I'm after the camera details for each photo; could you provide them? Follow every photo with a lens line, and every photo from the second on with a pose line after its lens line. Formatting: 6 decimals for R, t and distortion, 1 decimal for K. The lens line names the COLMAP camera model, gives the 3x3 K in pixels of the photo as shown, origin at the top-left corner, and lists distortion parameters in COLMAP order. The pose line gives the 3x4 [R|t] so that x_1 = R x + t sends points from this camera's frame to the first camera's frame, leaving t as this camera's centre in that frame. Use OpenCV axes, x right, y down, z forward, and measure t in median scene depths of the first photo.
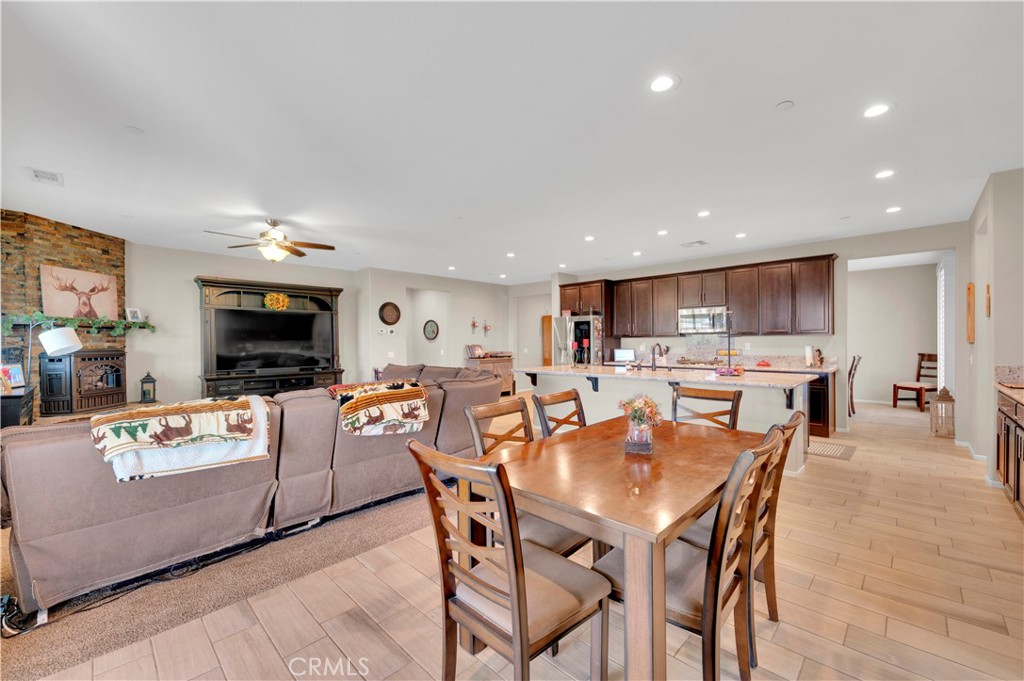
lens RADIAL K [[407.0, 0, 514.6], [0, 407.0, 343.1], [0, 0, 1]] dist [0.016345, -0.009894]
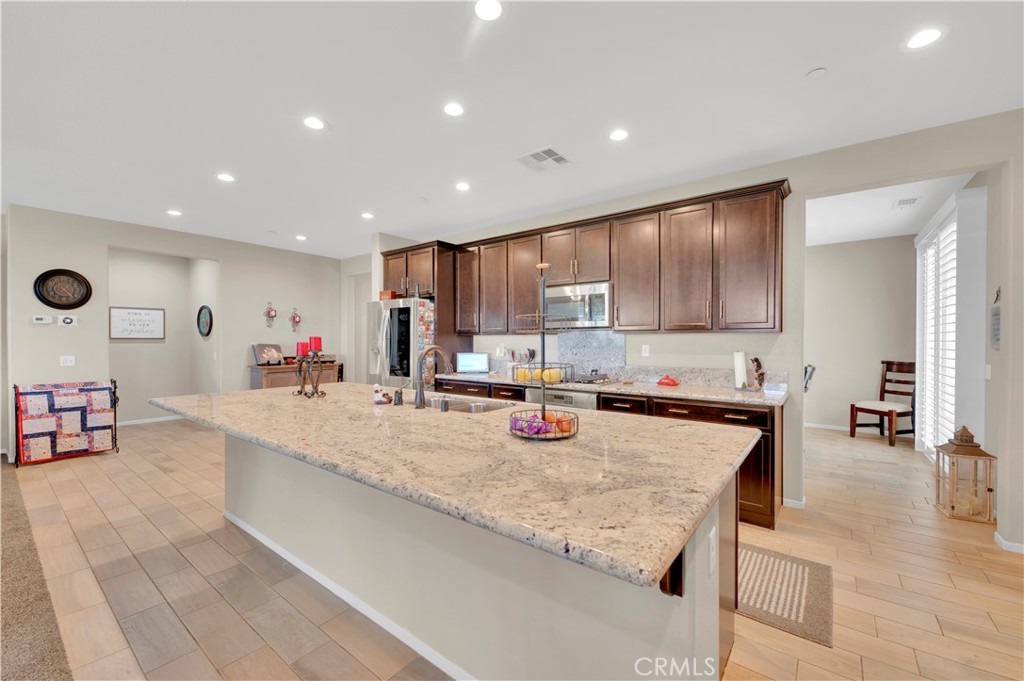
lens RADIAL K [[407.0, 0, 514.6], [0, 407.0, 343.1], [0, 0, 1]] dist [0.016345, -0.009894]
pose [[0.993078, 0.006653, 0.117267, 0.264949], [-0.007216, 0.999964, 0.004375, -0.004067], [-0.117234, -0.005191, 0.993091, 0.367705]]
